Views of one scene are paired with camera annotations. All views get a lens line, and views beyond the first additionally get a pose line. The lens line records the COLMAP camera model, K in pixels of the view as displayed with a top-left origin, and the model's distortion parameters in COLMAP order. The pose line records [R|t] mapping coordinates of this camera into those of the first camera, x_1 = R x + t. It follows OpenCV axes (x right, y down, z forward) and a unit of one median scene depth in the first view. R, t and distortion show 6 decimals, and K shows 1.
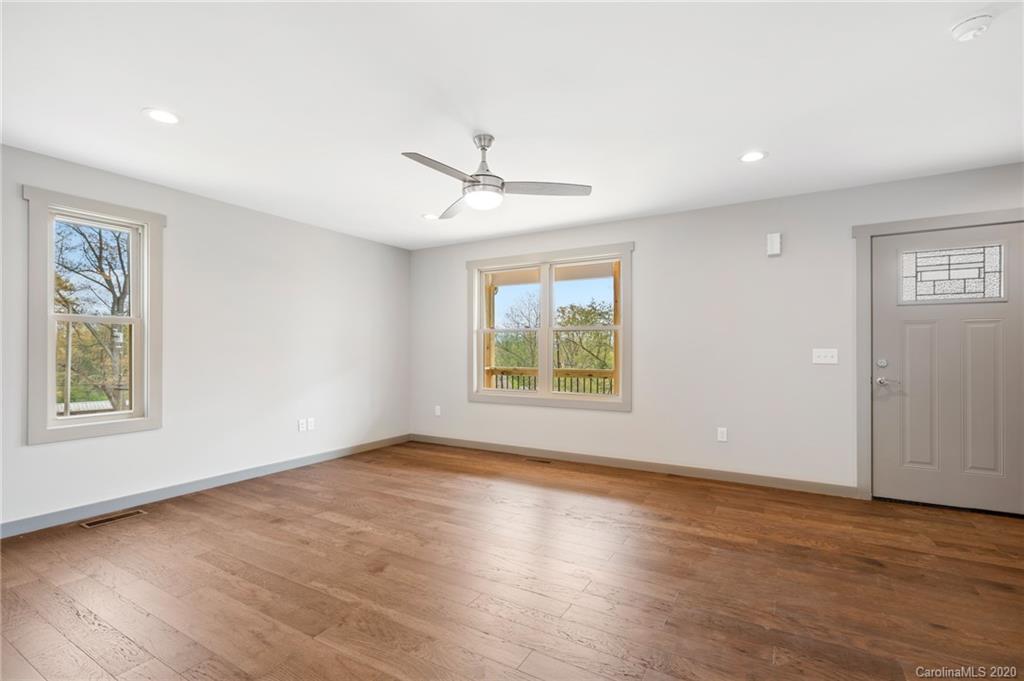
lens RADIAL K [[469.0, 0, 525.4], [0, 469.0, 345.6], [0, 0, 1]] dist [0.001015, 0.000242]
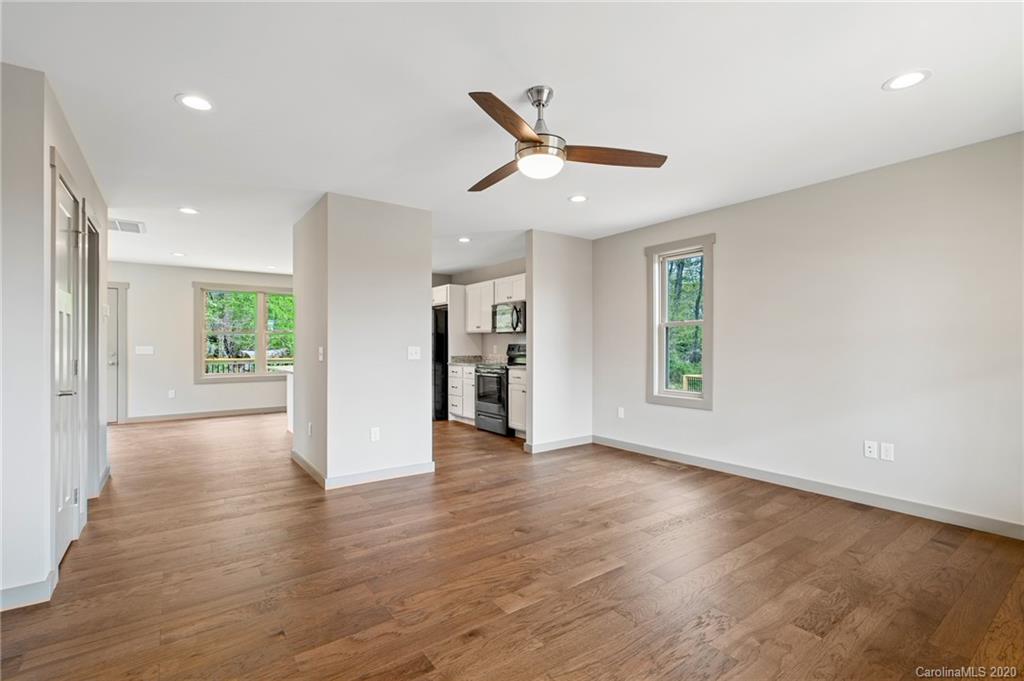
lens RADIAL K [[469.0, 0, 525.4], [0, 469.0, 345.6], [0, 0, 1]] dist [0.001015, 0.000242]
pose [[-0.388115, 0.007207, -0.921583, 0.585435], [0.008236, 0.999957, 0.004352, -0.007195], [0.921574, -0.005901, -0.388157, 1.081224]]
